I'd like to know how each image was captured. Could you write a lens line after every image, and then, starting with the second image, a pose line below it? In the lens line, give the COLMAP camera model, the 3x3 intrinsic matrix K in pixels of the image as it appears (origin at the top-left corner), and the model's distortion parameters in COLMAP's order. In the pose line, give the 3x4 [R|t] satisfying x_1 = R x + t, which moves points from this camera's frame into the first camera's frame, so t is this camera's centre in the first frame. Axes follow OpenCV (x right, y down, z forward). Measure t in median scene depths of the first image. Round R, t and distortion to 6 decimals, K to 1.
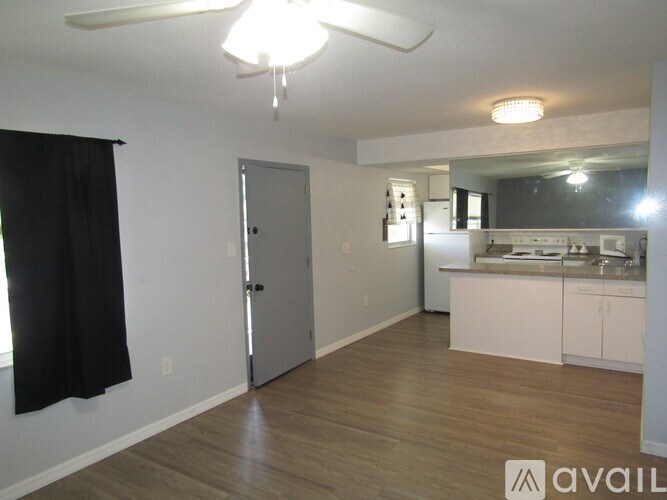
lens RADIAL K [[487.9, 0, 334.9], [0, 487.9, 248.7], [0, 0, 1]] dist [0.000608, 0.003130]
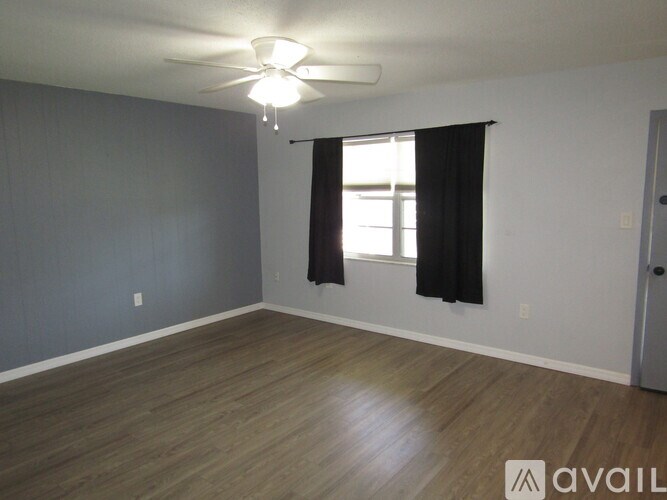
lens RADIAL K [[487.9, 0, 334.5], [0, 487.9, 249.8], [0, 0, 1]] dist [0.000608, 0.003130]
pose [[-0.102877, 0.153829, -0.982727, 0.870790], [-0.061451, 0.985099, 0.160634, -0.064685], [0.992794, 0.076915, -0.091891, 0.690554]]
